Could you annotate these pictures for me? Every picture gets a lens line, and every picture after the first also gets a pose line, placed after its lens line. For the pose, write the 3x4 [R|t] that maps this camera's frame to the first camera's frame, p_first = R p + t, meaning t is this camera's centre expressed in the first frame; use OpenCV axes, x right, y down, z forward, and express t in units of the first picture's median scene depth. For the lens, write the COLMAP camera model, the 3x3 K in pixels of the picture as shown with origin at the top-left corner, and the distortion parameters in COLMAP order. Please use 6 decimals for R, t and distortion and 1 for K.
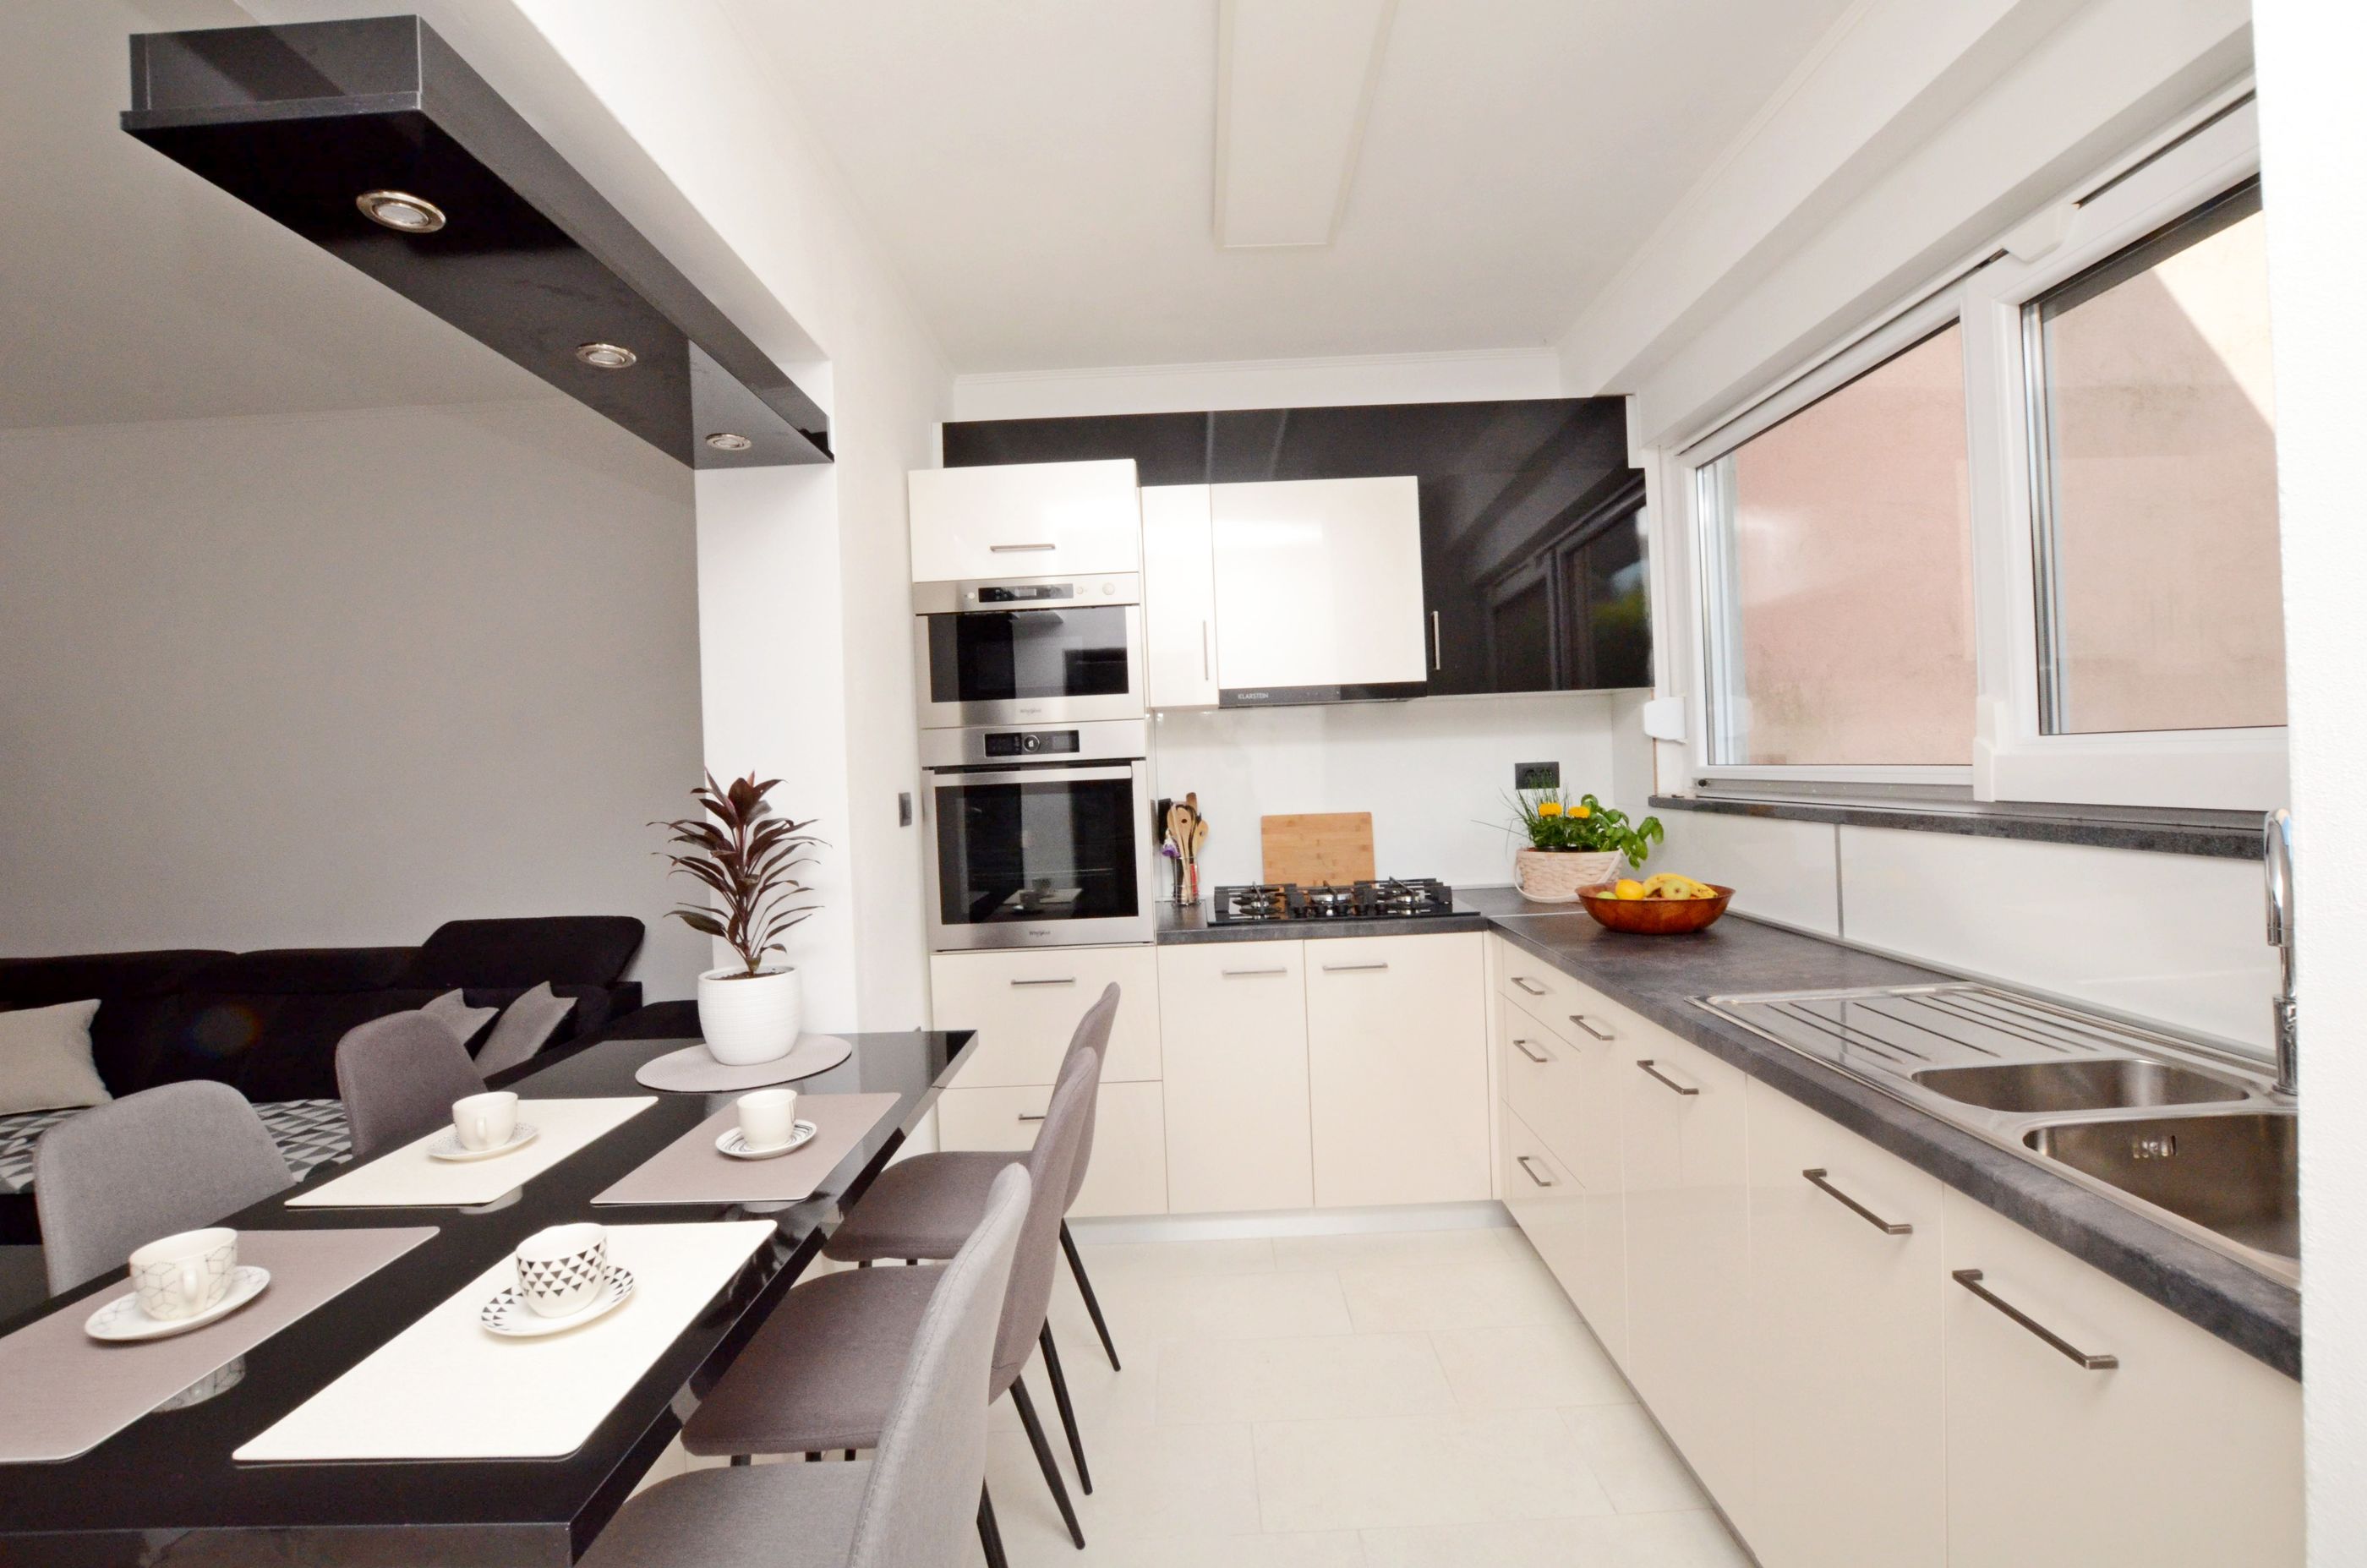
lens RADIAL K [[1031.8, 0, 1182.3], [0, 1031.8, 770.1], [0, 0, 1]] dist [-0.035102, 0.007848]
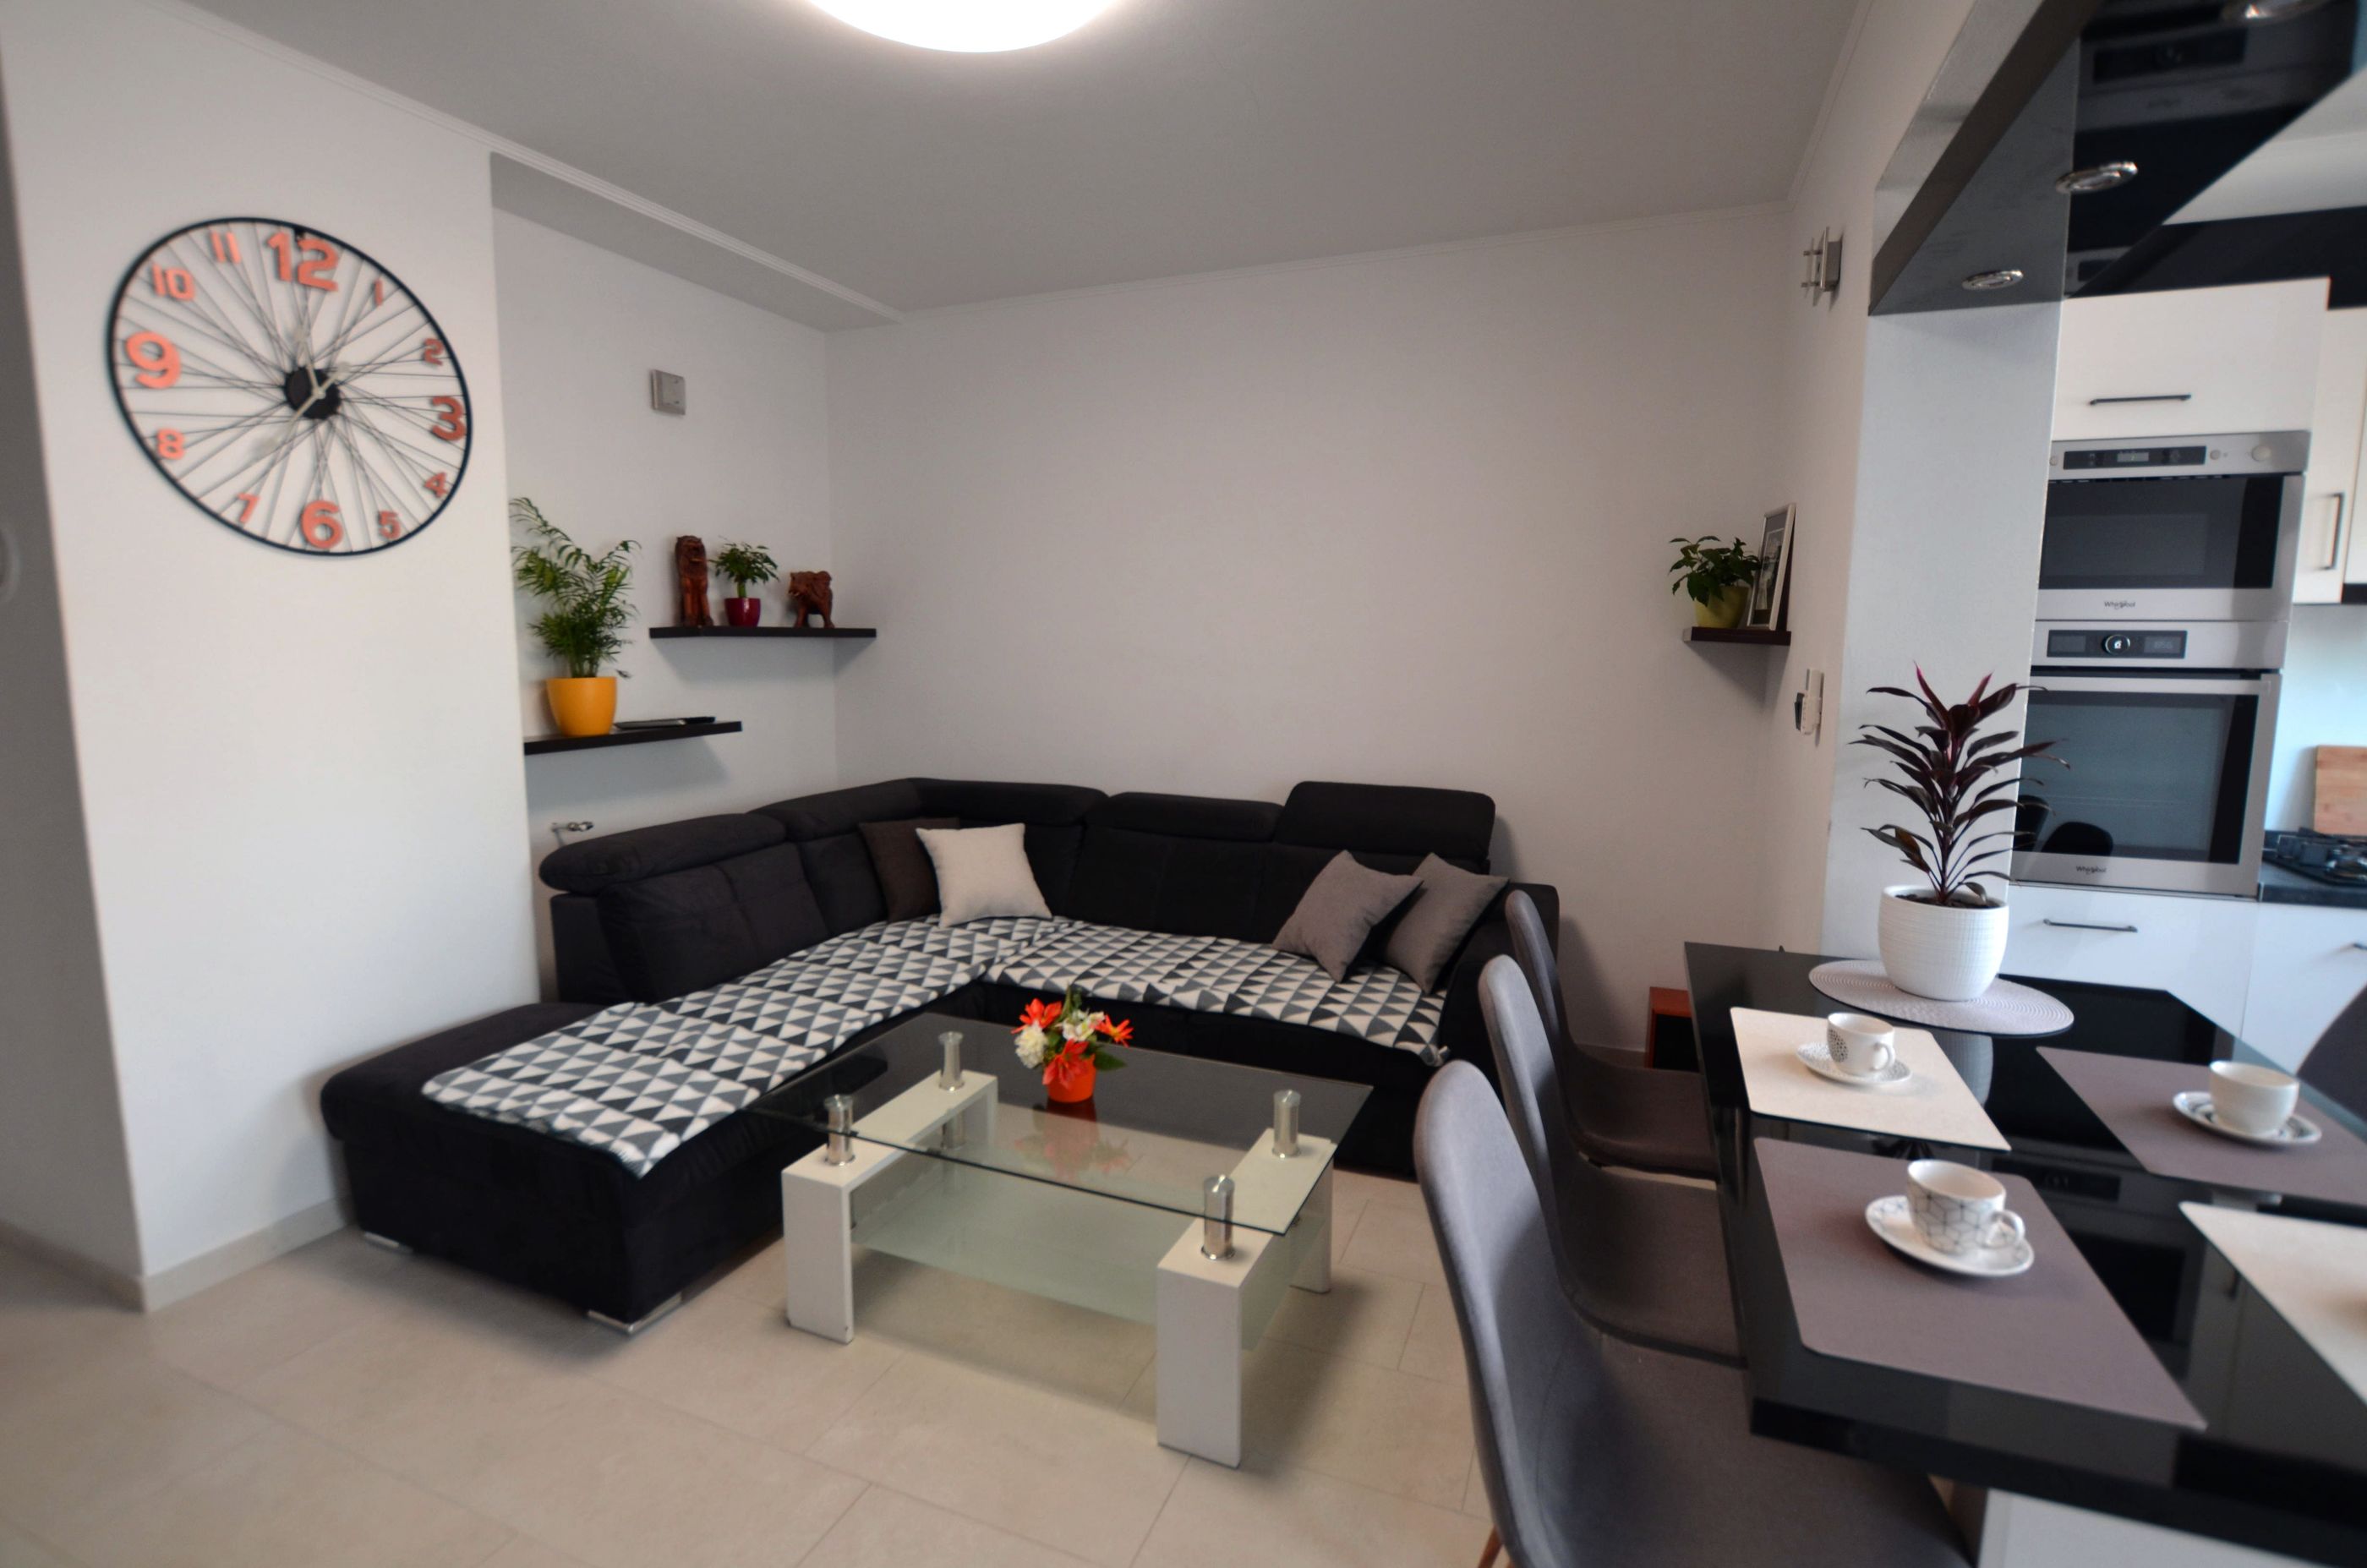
lens RADIAL K [[1095.2, 0, 1175.4], [0, 1095.2, 774.5], [0, 0, 1]] dist [-0.020067, -0.000031]
pose [[0.924630, 0.093244, -0.369277, -0.479746], [-0.044190, 0.989285, 0.139151, -0.008859], [0.378295, -0.112345, 0.918842, -0.085699]]
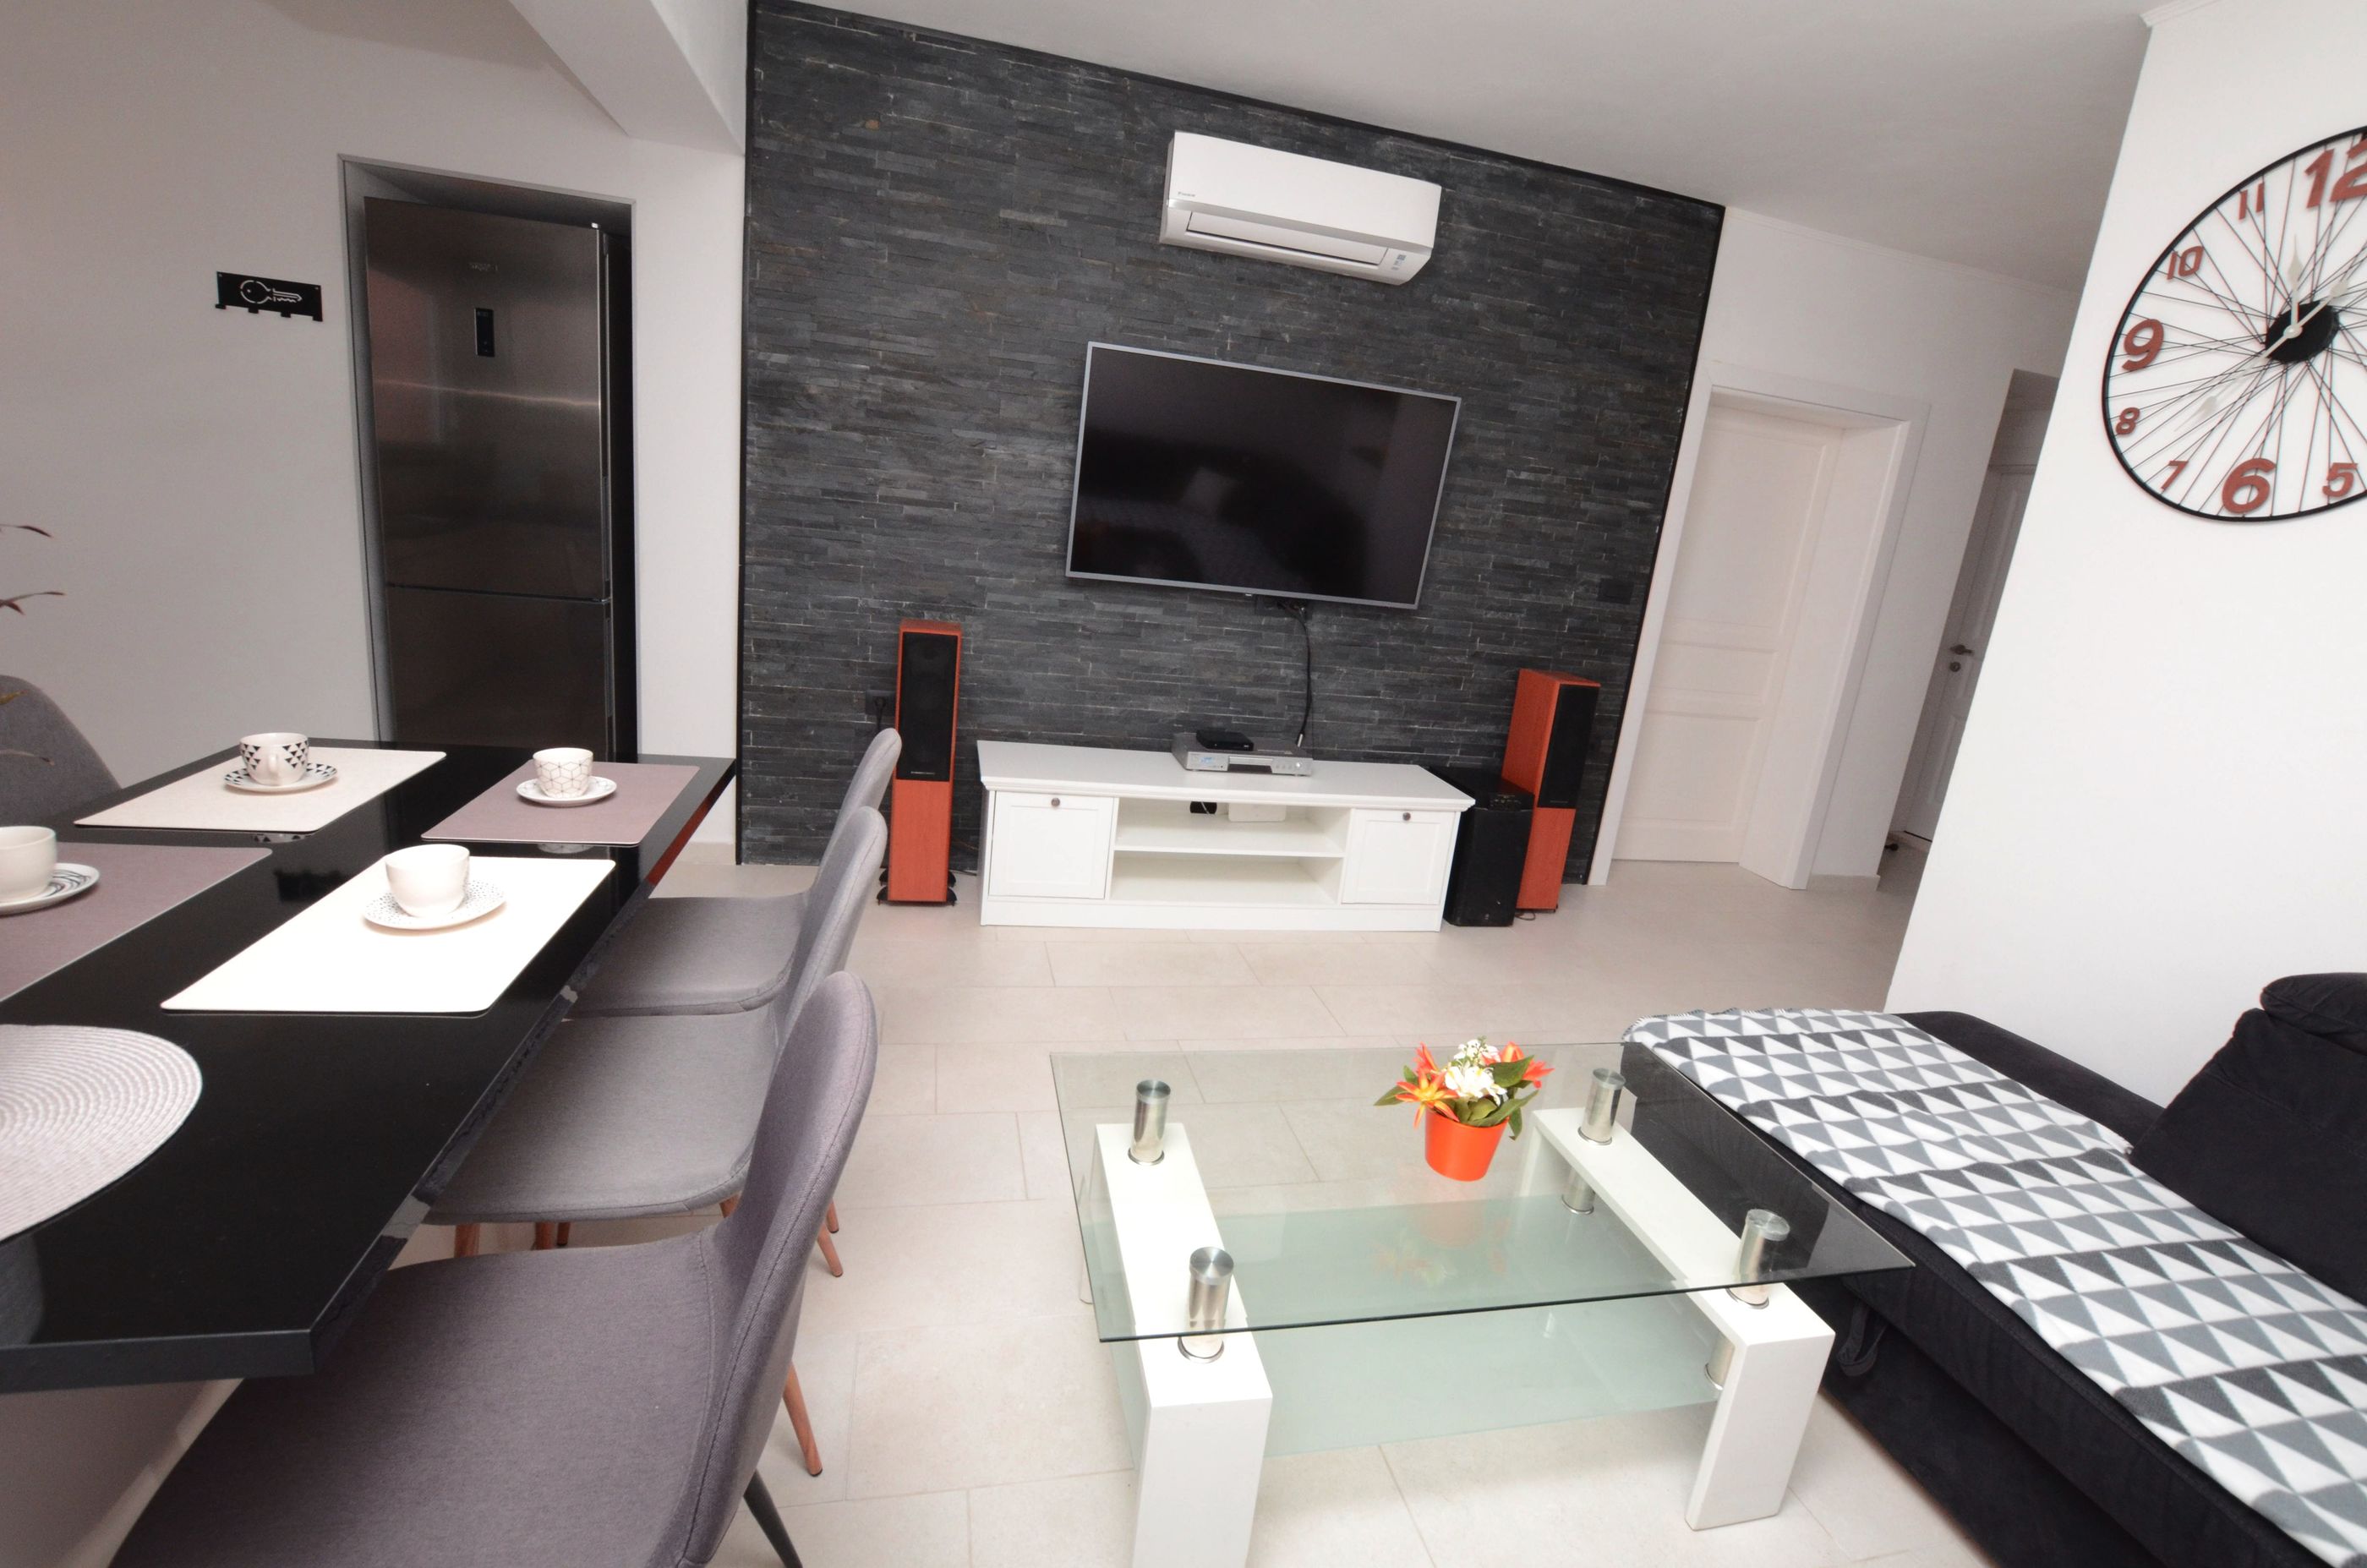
lens RADIAL K [[1031.8, 0, 1182.3], [0, 1031.8, 770.1], [0, 0, 1]] dist [-0.035102, 0.007848]
pose [[-0.973384, -0.007623, -0.229054, -0.555487], [-0.066894, 0.965375, 0.252144, 0.009171], [0.219201, 0.260755, -0.940190, 0.979625]]
